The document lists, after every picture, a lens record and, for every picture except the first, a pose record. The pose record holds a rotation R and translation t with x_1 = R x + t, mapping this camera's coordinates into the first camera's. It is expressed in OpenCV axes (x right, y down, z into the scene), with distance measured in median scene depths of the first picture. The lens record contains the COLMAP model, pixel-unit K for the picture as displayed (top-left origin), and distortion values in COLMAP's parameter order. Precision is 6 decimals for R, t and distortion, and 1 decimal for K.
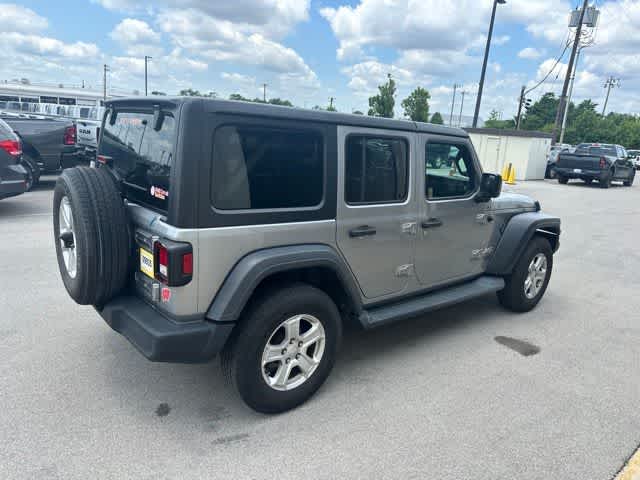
lens RADIAL K [[480.9, 0, 317.7], [0, 480.9, 237.7], [0, 0, 1]] dist [0.029757, -0.019023]
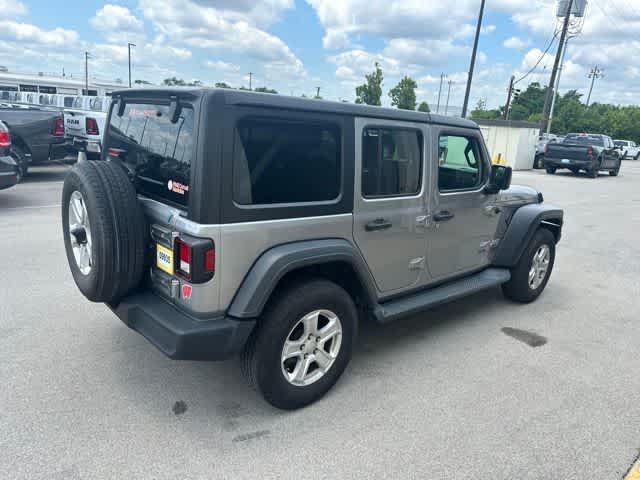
lens RADIAL K [[480.9, 0, 317.2], [0, 480.9, 239.2], [0, 0, 1]] dist [0.029757, -0.019023]
pose [[0.999516, -0.006384, 0.030438, -0.059737], [0.005671, 0.999709, 0.023450, -0.007502], [-0.030579, -0.023266, 0.999262, 0.013331]]
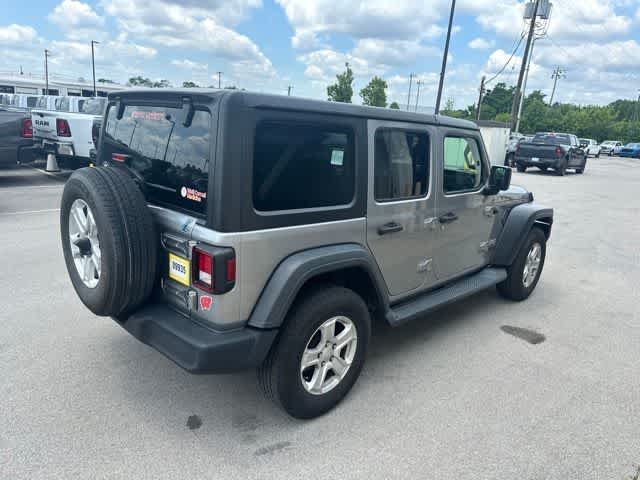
lens RADIAL K [[480.9, 0, 322.2], [0, 480.9, 244.2], [0, 0, 1]] dist [0.029757, -0.019023]
pose [[0.994421, -0.028416, 0.101585, -0.137824], [0.025013, 0.999088, 0.034619, -0.017608], [-0.102476, -0.031885, 0.994224, 0.036842]]
